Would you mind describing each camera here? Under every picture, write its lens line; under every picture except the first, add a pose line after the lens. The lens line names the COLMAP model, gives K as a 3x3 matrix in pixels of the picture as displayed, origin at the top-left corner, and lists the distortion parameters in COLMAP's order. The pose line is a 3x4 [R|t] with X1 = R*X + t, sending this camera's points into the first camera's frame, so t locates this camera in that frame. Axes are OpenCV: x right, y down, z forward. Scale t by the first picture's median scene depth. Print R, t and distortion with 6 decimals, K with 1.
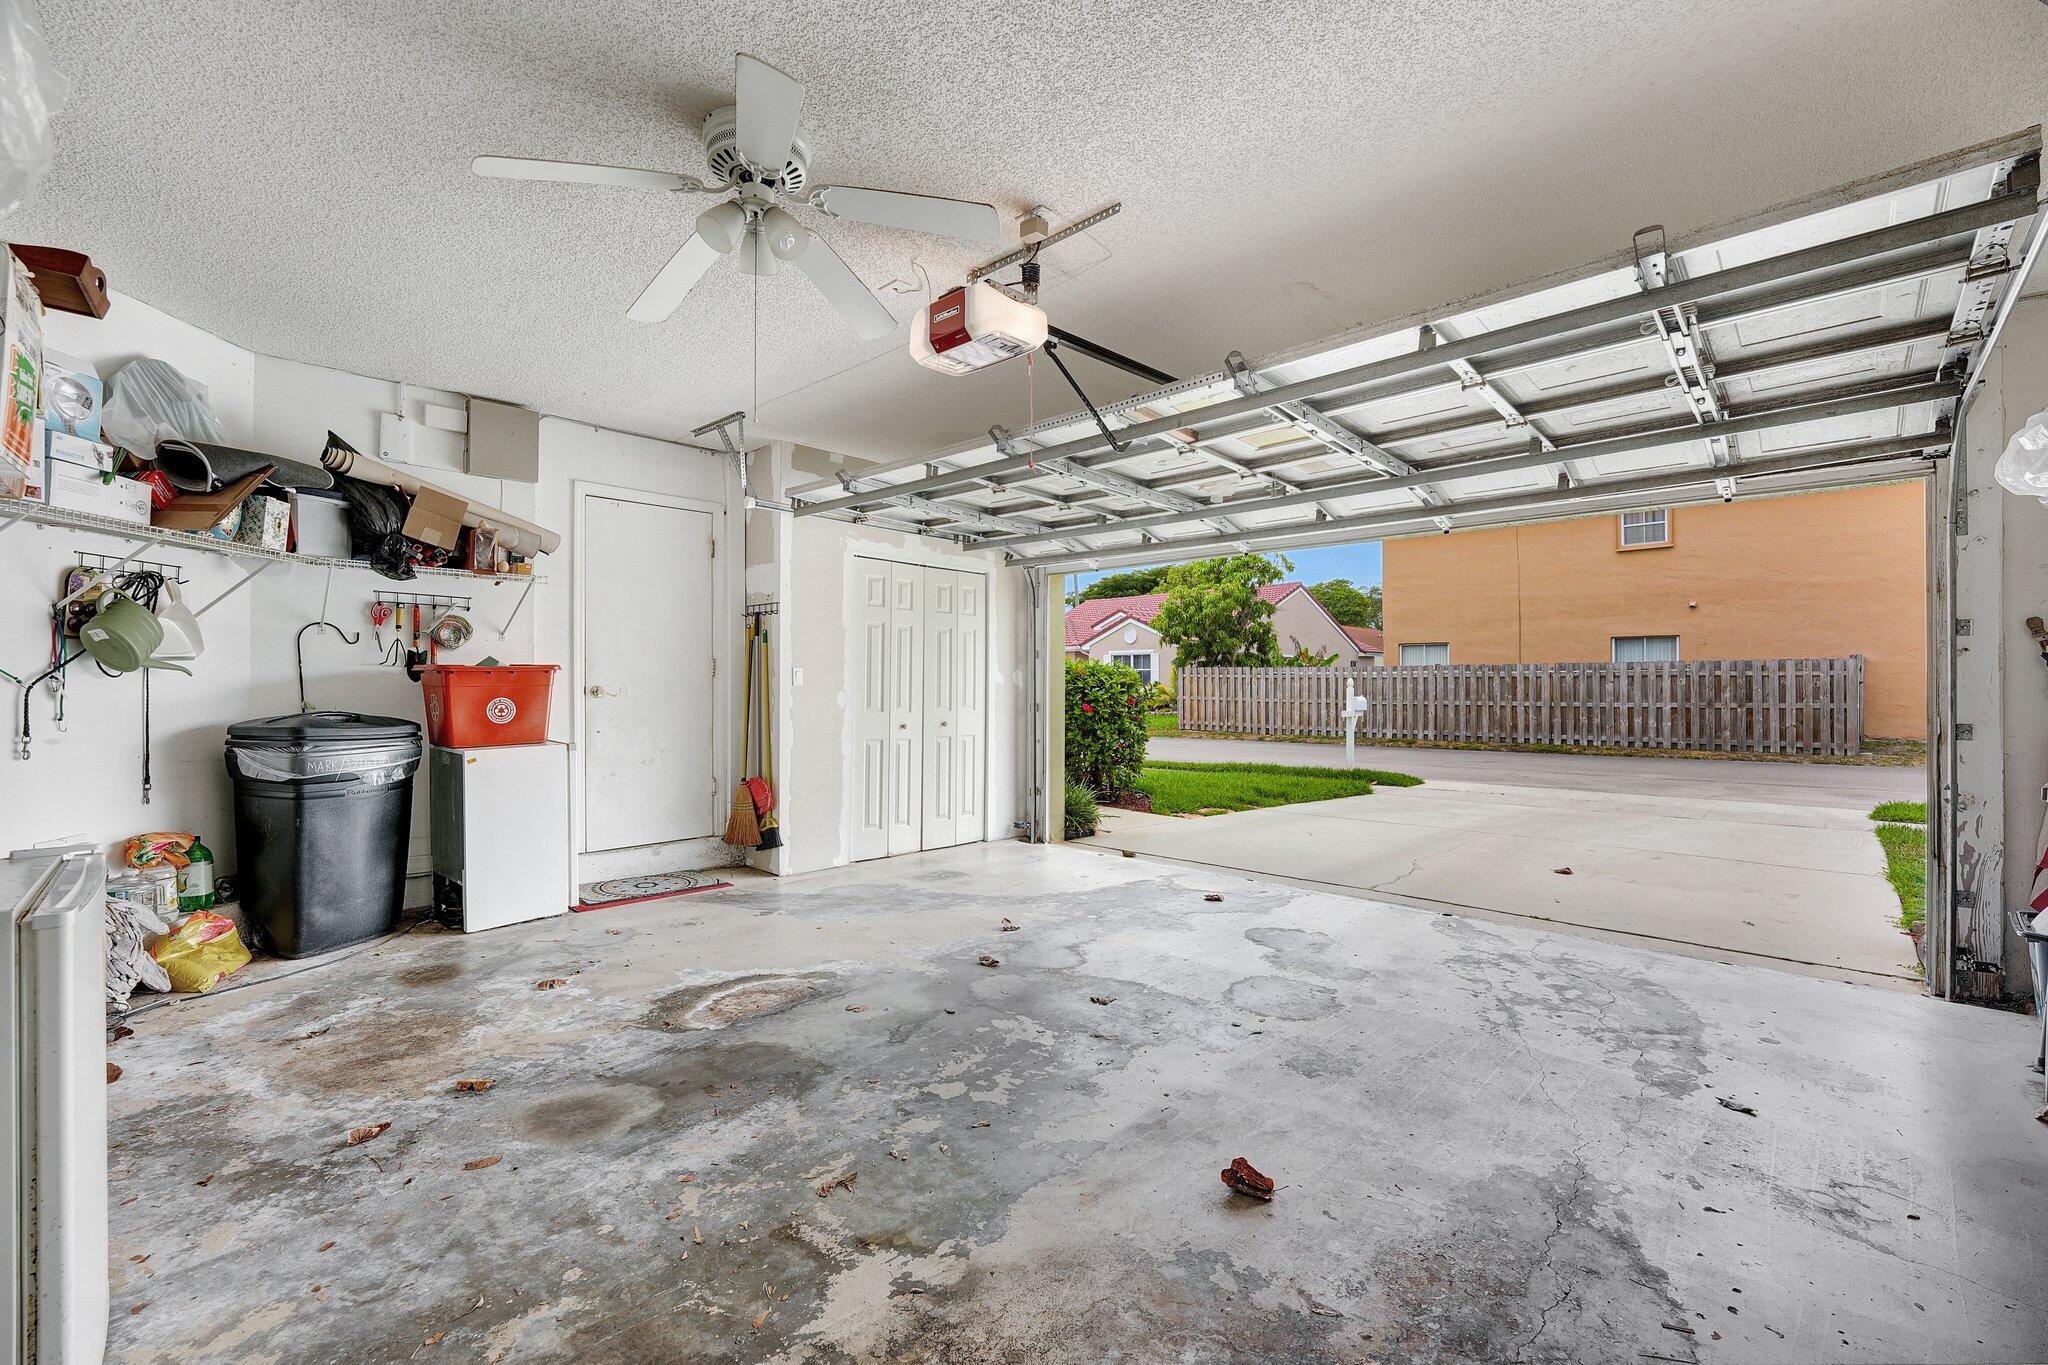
lens RADIAL K [[879.6, 0, 1017.3], [0, 879.6, 682.5], [0, 0, 1]] dist [-0.016107, -0.001762]
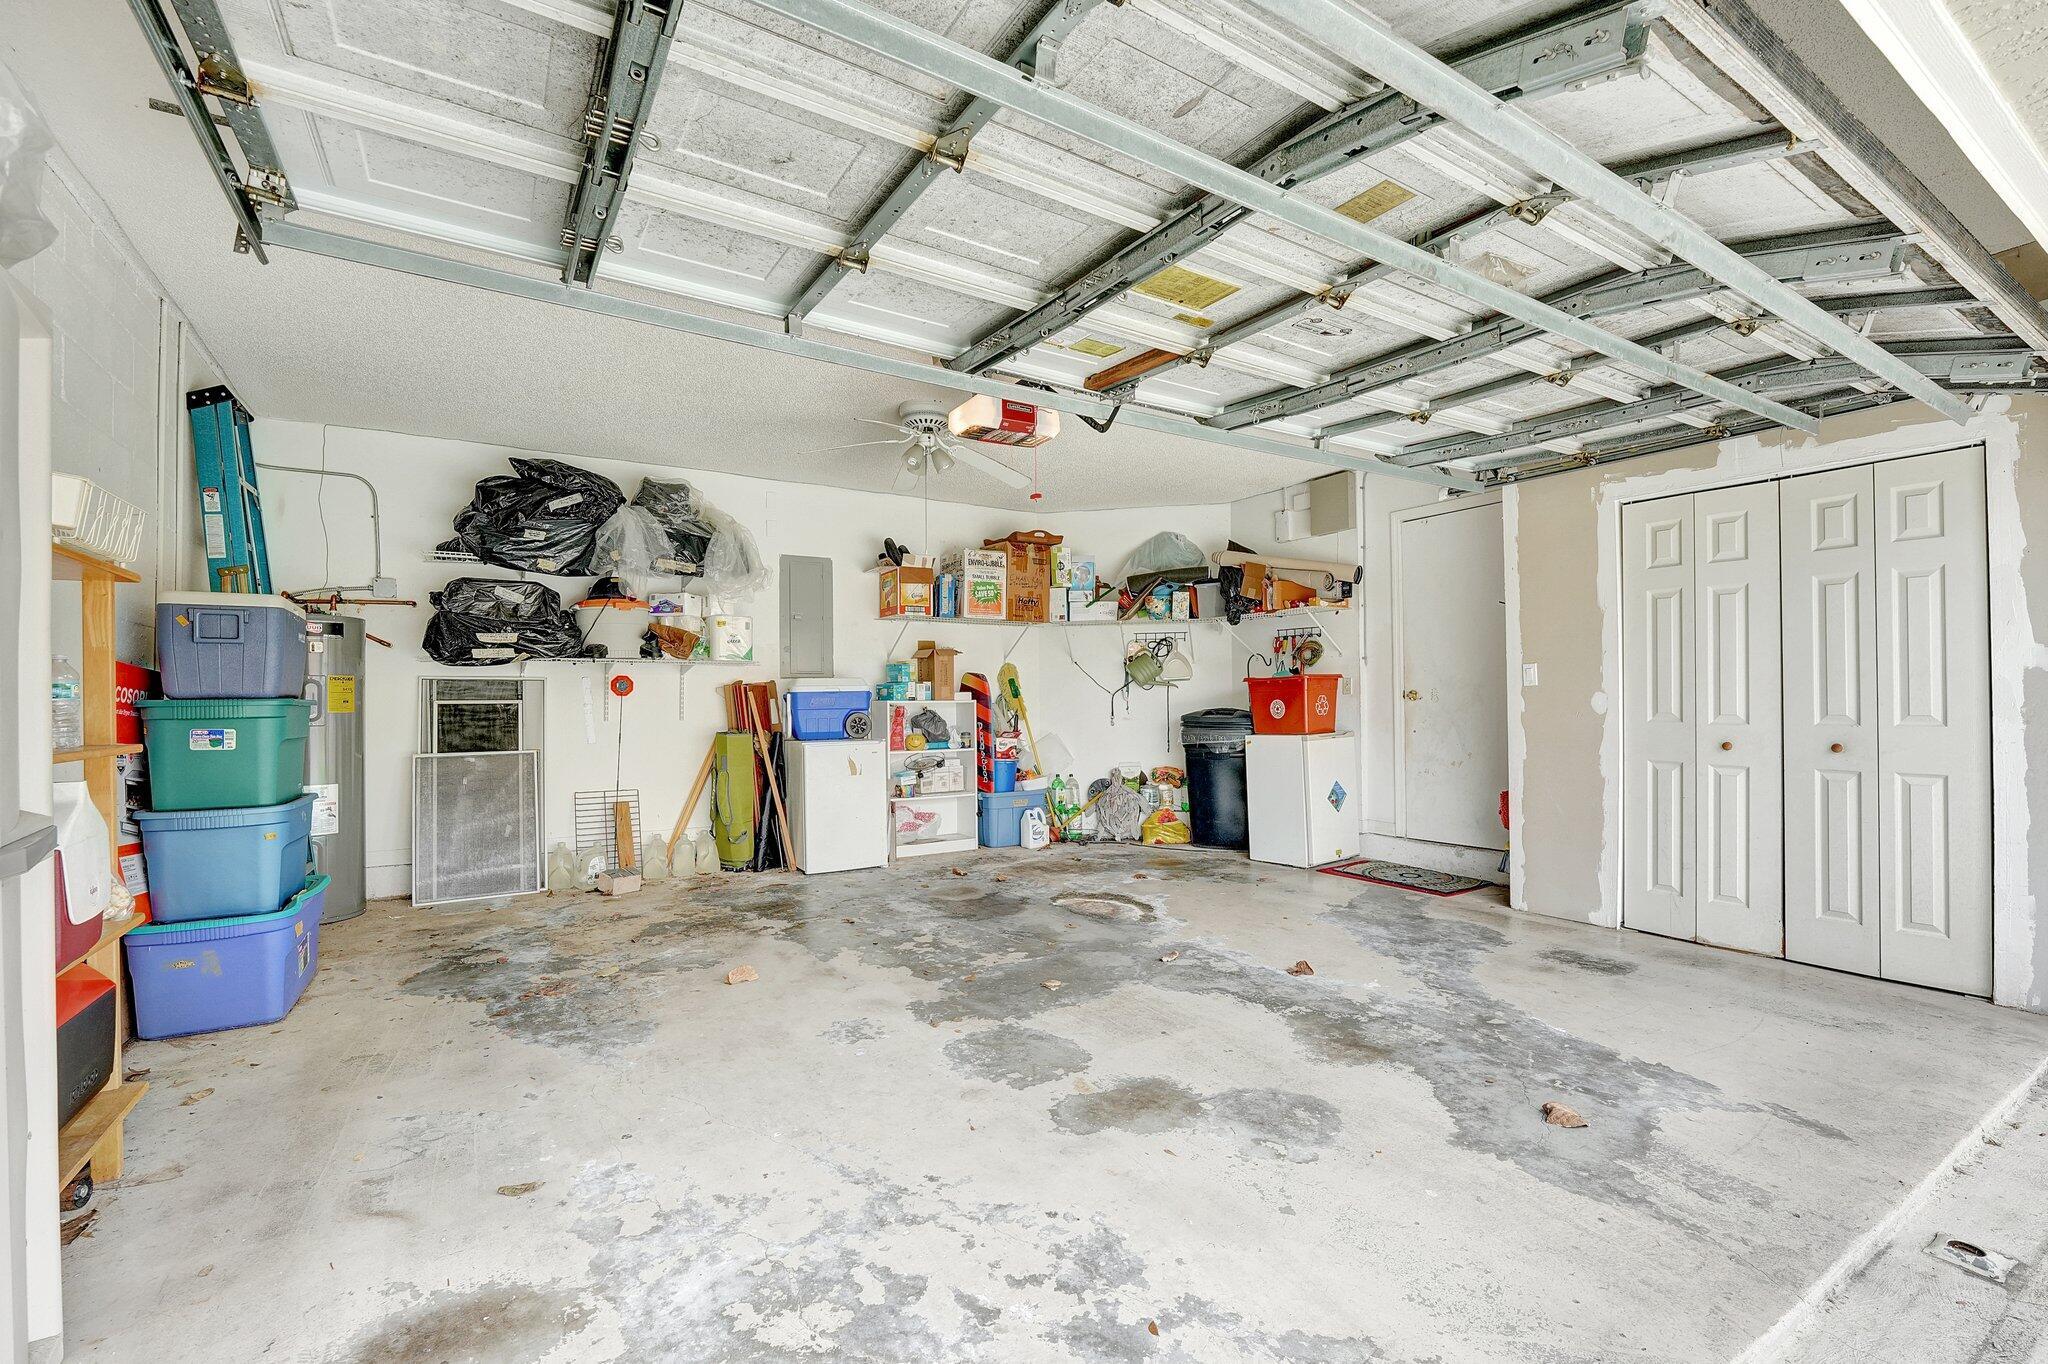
lens RADIAL K [[879.6, 0, 1015.3], [0, 879.6, 694.2], [0, 0, 1]] dist [-0.016107, -0.001762]
pose [[-0.263553, -0.012577, -0.964563, 1.019396], [0.008069, 0.999851, -0.015242, 0.030859], [0.964611, -0.011801, -0.263412, 1.132252]]
